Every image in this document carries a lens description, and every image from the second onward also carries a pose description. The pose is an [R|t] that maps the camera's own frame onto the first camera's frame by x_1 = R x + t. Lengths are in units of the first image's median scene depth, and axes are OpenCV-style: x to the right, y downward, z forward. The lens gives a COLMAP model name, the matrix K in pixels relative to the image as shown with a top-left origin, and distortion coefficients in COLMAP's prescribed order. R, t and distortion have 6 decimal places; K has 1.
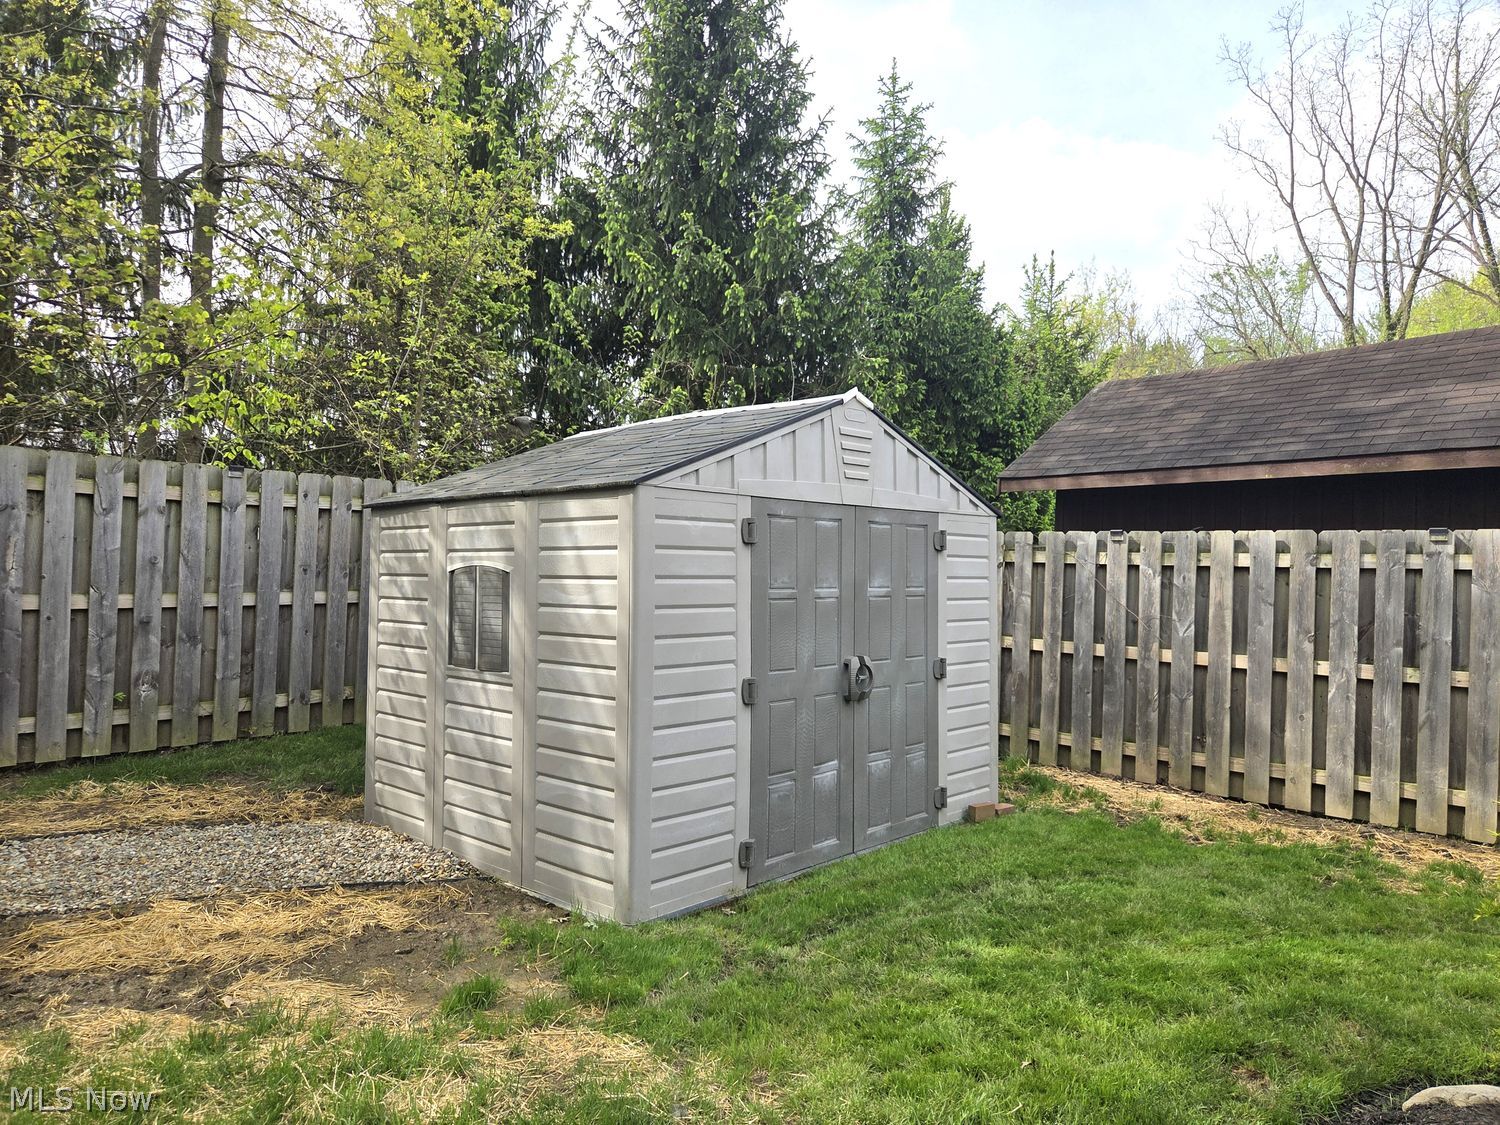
lens RADIAL K [[1008.8, 0, 749.9], [0, 1008.8, 564.8], [0, 0, 1]] dist [0.066287, -0.043642]
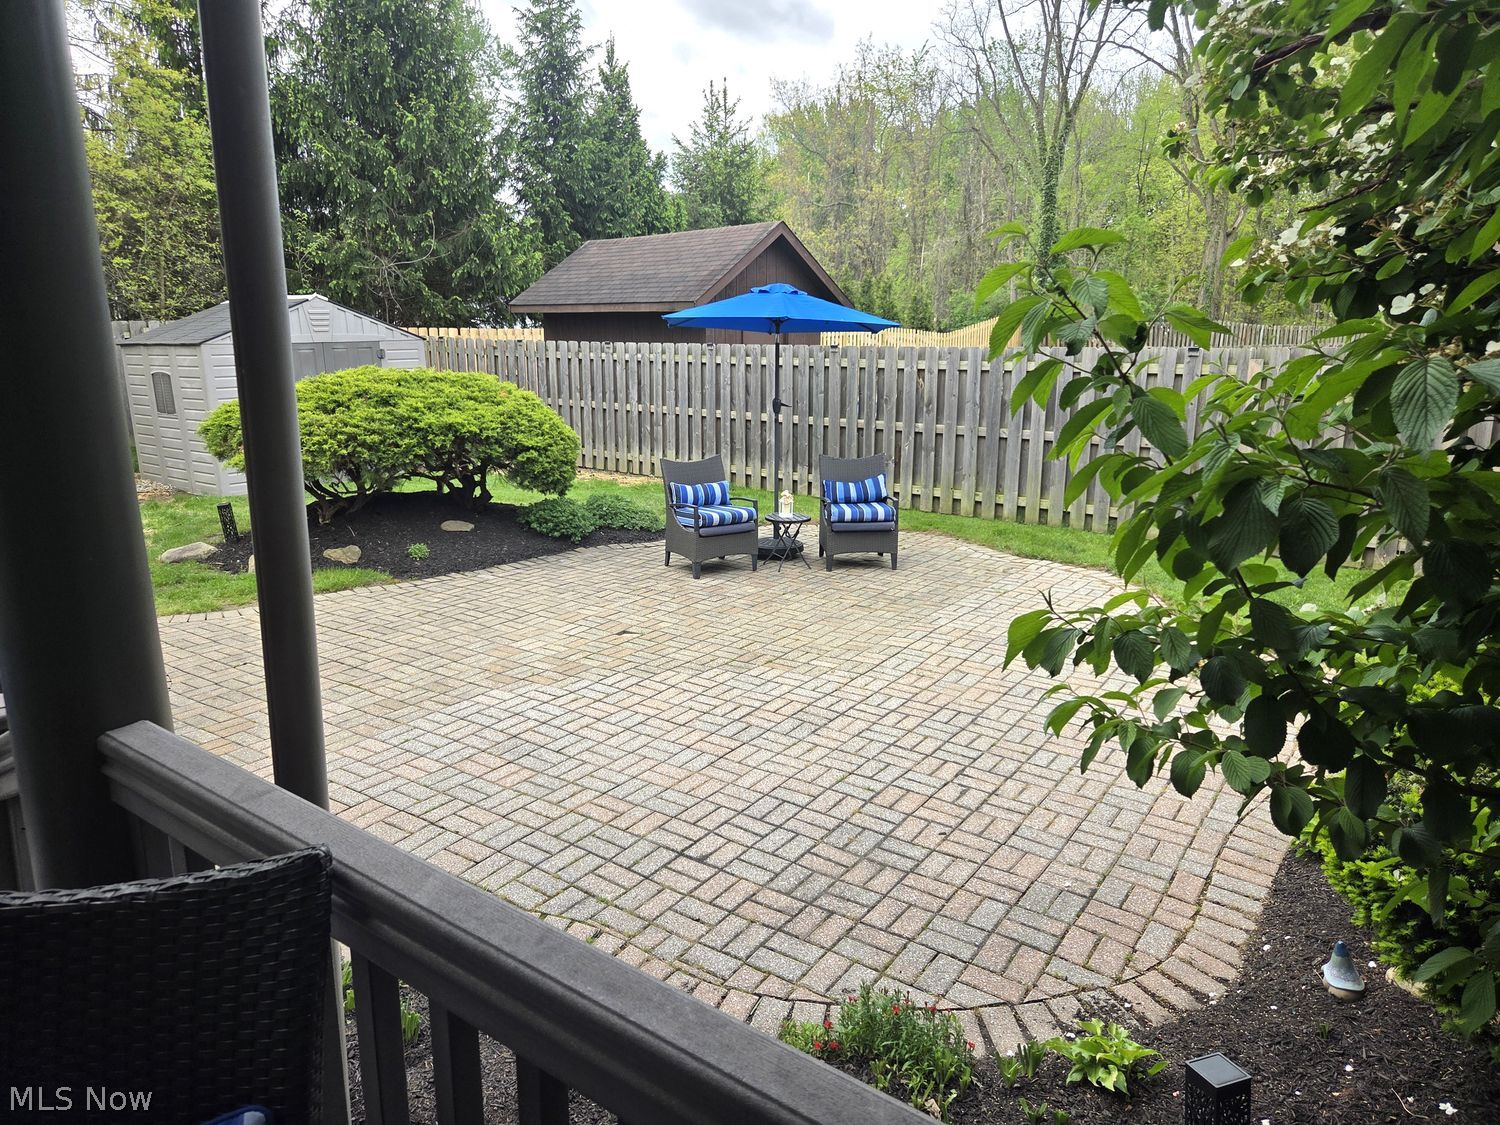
lens RADIAL K [[1008.8, 0, 748.7], [0, 1008.8, 563.6], [0, 0, 1]] dist [0.066287, -0.043642]
pose [[0.996842, -0.041194, 0.067894, 0.407582], [0.024003, 0.971244, 0.236872, -0.042540], [-0.075699, -0.234494, 0.969166, -0.697476]]
